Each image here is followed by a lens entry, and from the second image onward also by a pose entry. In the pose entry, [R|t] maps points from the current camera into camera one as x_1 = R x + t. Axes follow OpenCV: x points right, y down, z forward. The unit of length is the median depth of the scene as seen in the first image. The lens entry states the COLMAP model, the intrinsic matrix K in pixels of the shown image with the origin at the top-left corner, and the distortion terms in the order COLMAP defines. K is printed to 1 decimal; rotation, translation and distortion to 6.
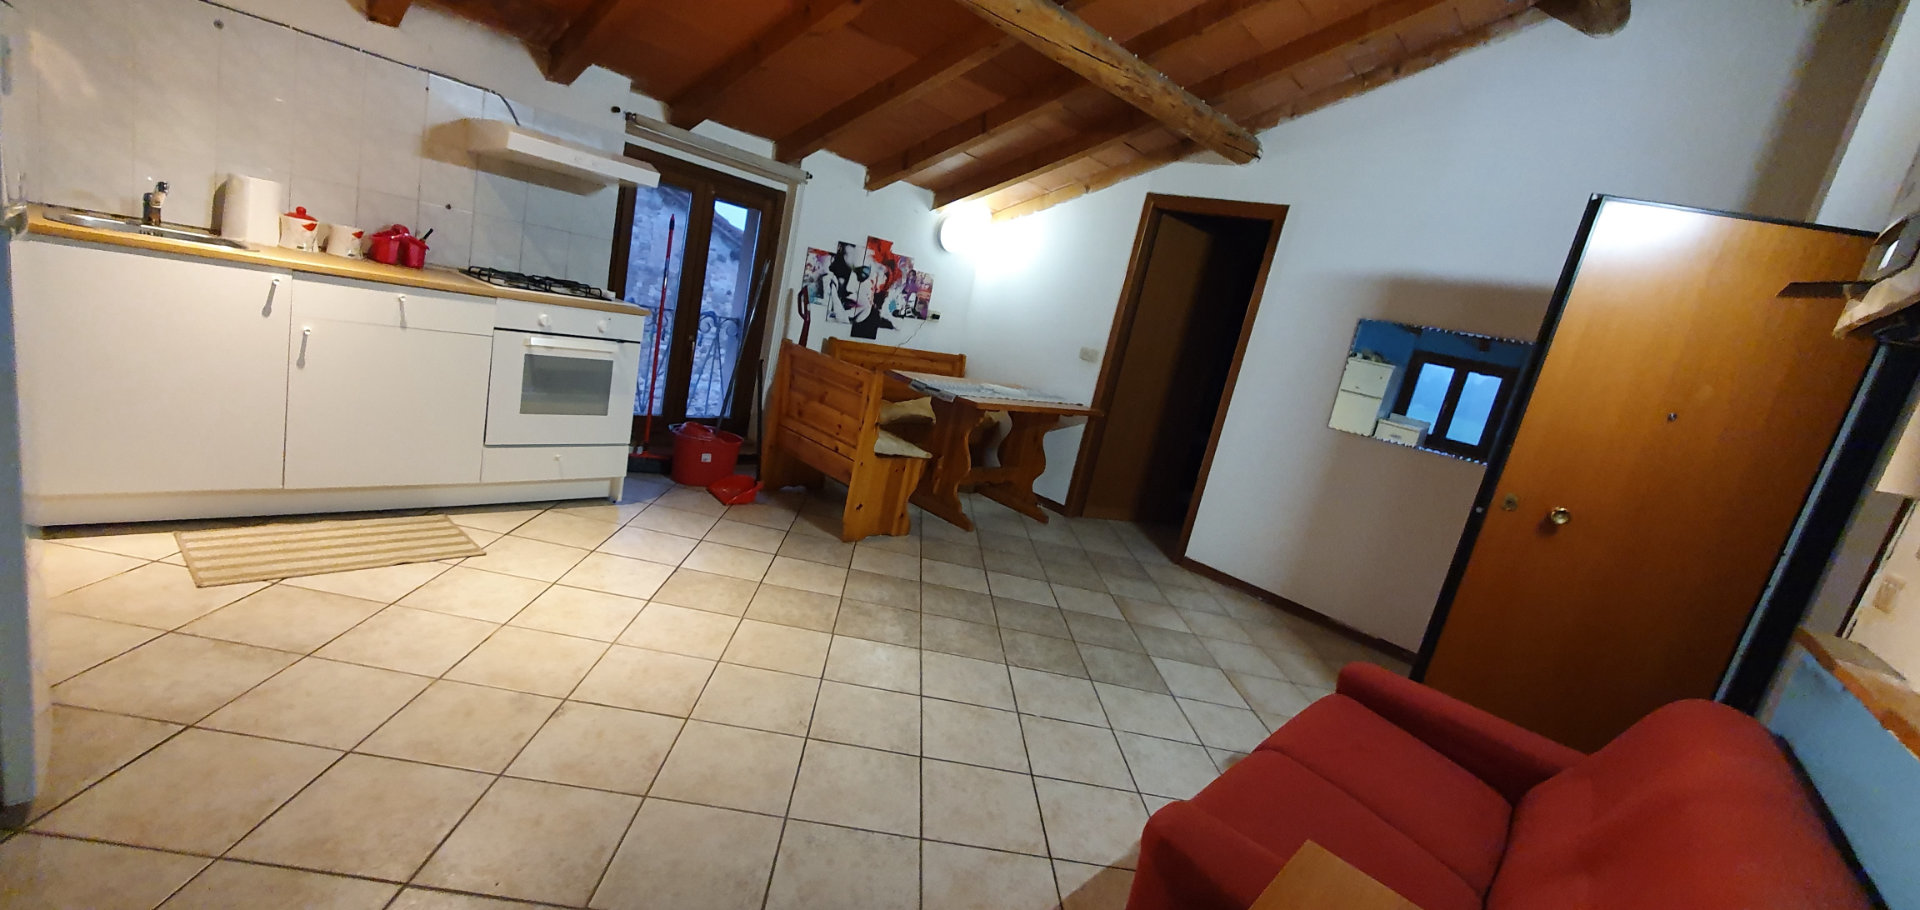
lens RADIAL K [[761.3, 0, 964.9], [0, 761.3, 465.8], [0, 0, 1]] dist [0.000445, -0.000004]
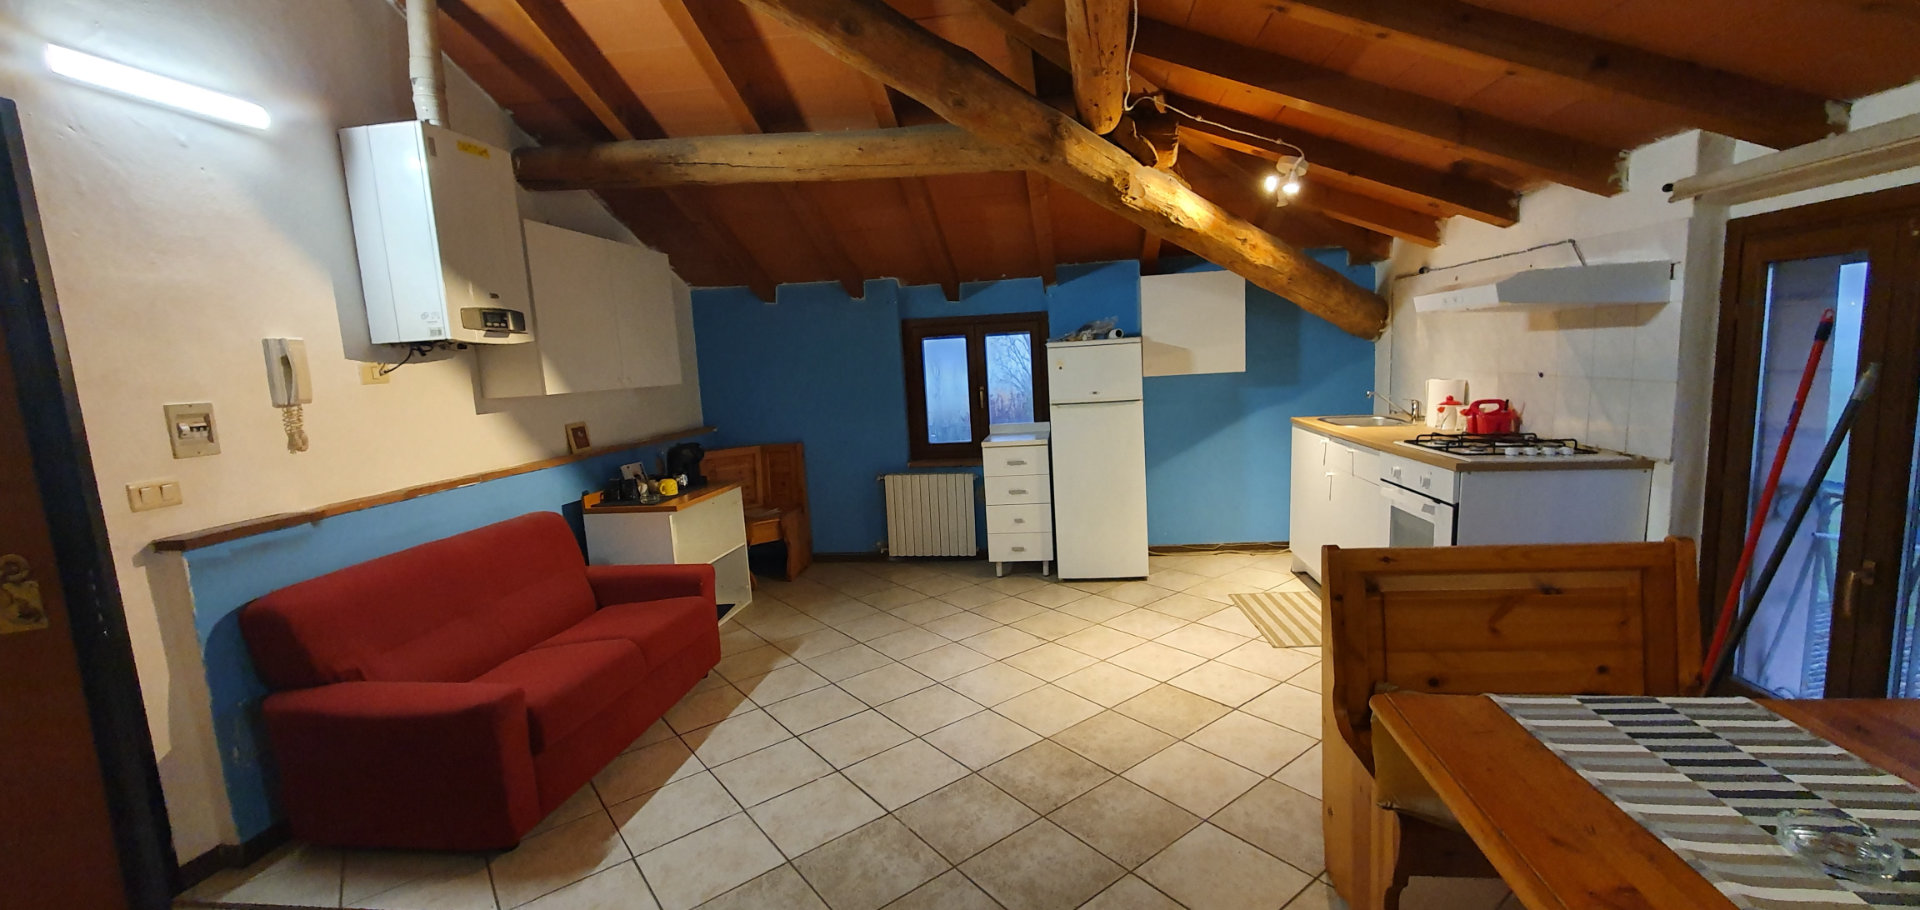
lens RADIAL K [[756.5, 0, 971.2], [0, 756.5, 464.9], [0, 0, 1]] dist [0.018629, -0.021613]
pose [[-0.810612, -0.092251, -0.578271, 0.372071], [-0.244685, 0.950532, 0.191358, -0.205884], [0.532012, 0.296611, -0.793086, 1.202005]]
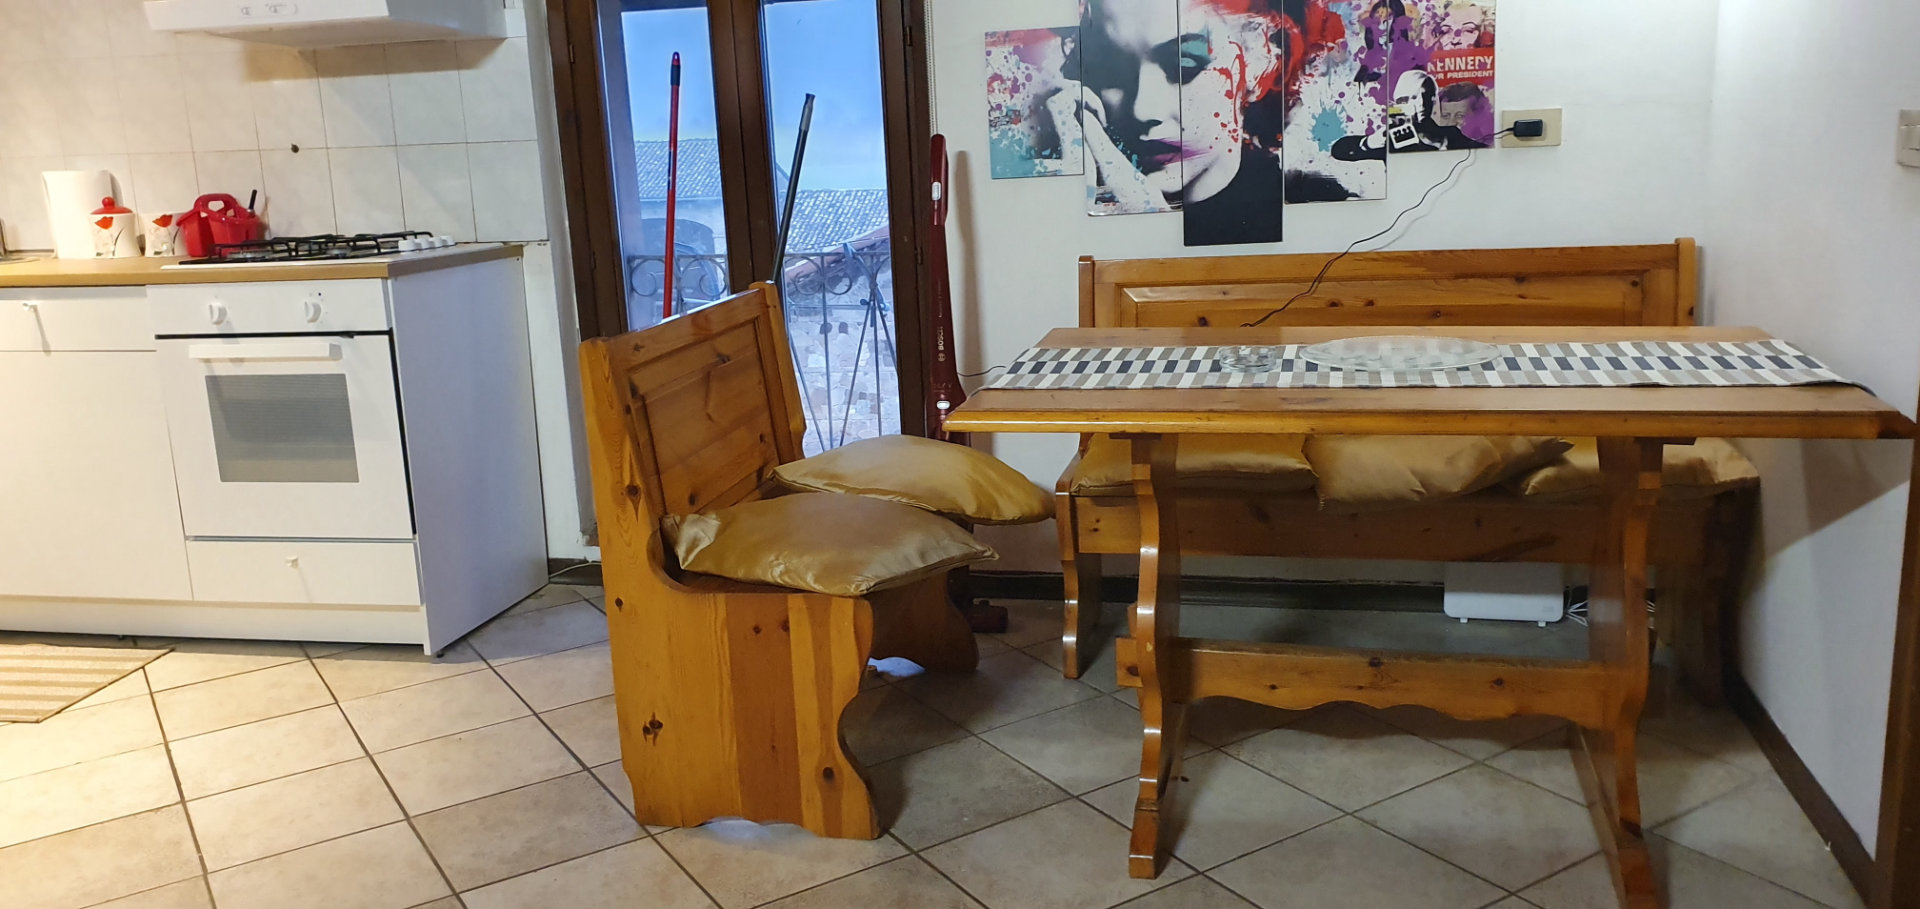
lens RADIAL K [[1493.5, 0, 897.0], [0, 1493.5, 447.8], [0, 0, 1]] dist [0.032489, -0.001300]
pose [[0.447579, -0.045438, -0.893089, 0.526065], [-0.048061, 0.996043, -0.074763, -0.027857], [0.892952, 0.076385, 0.443624, 0.782171]]
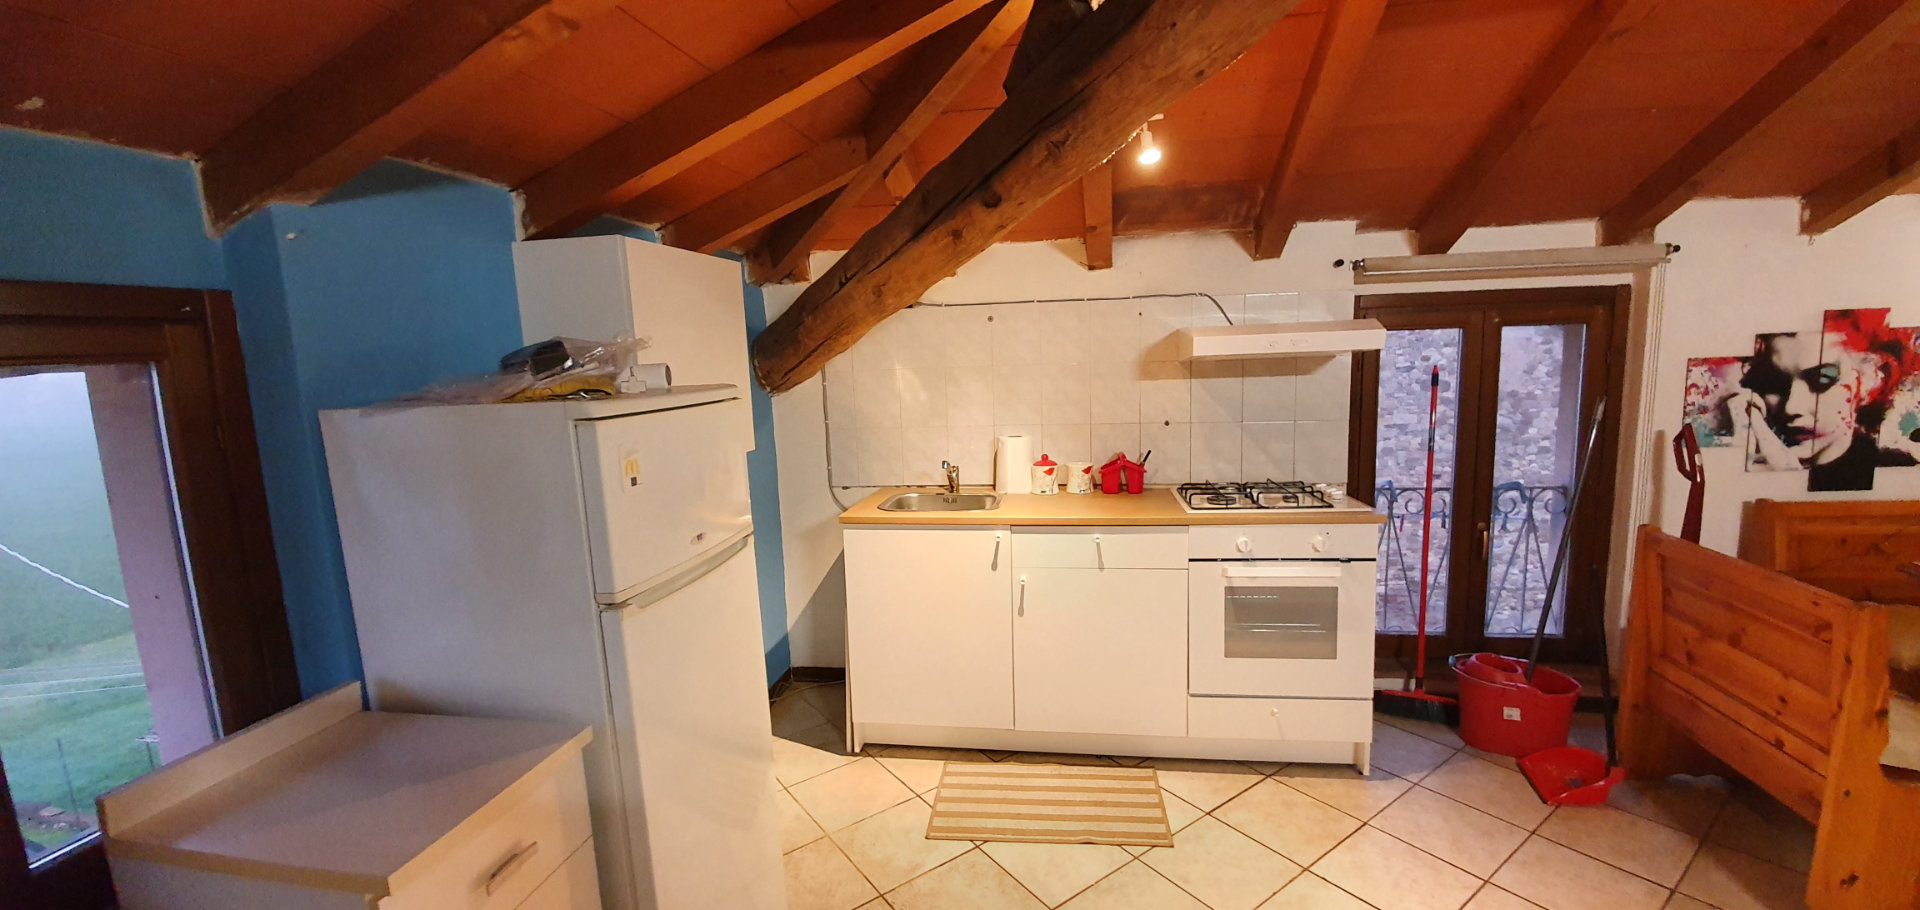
lens RADIAL K [[756.5, 0, 971.2], [0, 756.5, 464.9], [0, 0, 1]] dist [0.018629, -0.021613]
pose [[0.520057, -0.114959, -0.846360, -0.004891], [-0.030187, 0.987808, -0.152721, -0.115800], [0.853598, 0.104973, 0.510246, 0.265241]]
